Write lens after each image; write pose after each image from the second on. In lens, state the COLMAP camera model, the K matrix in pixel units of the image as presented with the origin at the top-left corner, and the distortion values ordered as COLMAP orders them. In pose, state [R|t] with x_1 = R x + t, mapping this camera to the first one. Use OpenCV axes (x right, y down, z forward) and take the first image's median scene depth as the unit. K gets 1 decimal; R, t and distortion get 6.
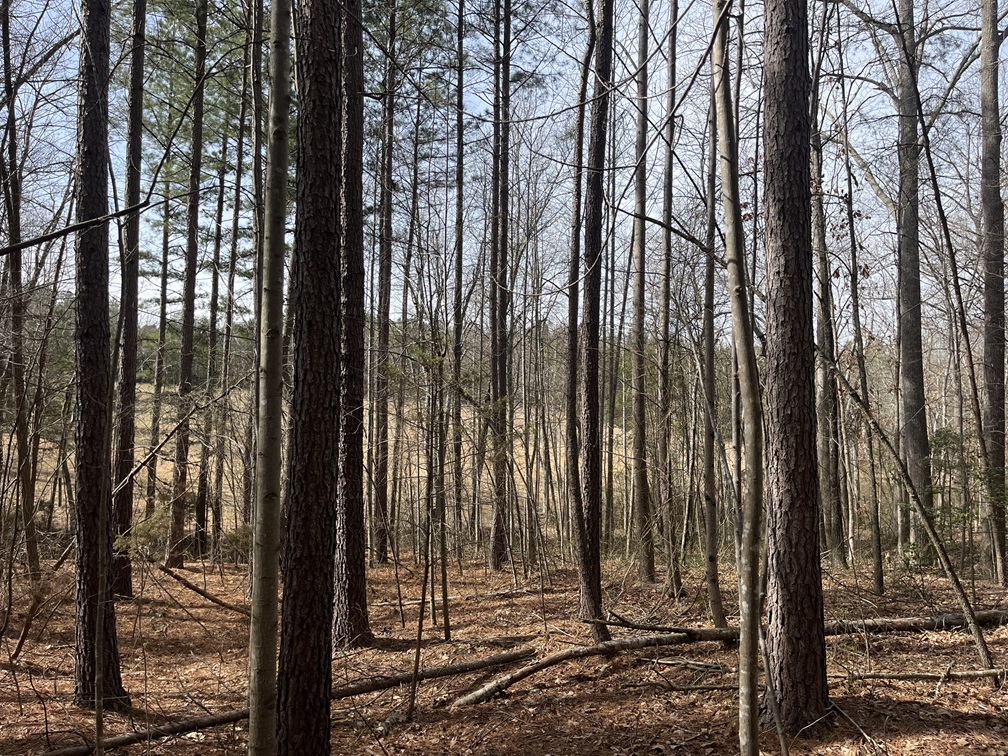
lens RADIAL K [[769.8, 0, 510.1], [0, 769.8, 384.7], [0, 0, 1]] dist [0.046302, -0.043636]
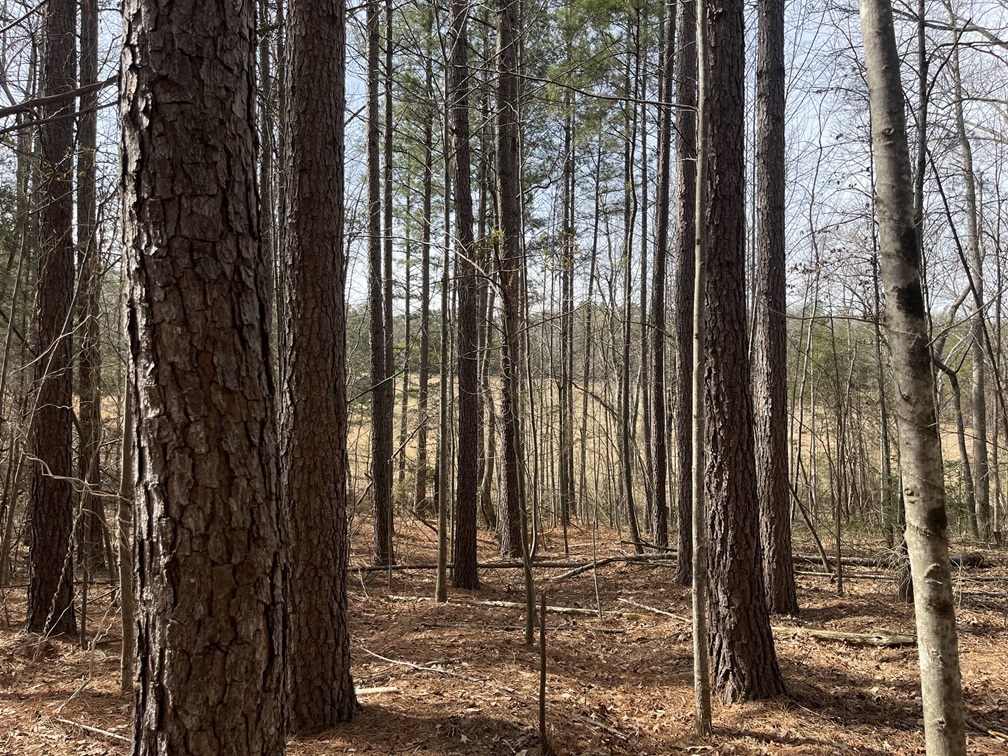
lens RADIAL K [[769.8, 0, 507.0], [0, 769.8, 376.5], [0, 0, 1]] dist [0.046302, -0.043636]
pose [[0.957750, -0.013292, -0.287294, 0.077941], [0.018122, 0.999735, 0.014161, -0.025599], [0.287030, -0.018769, 0.957738, -0.178566]]
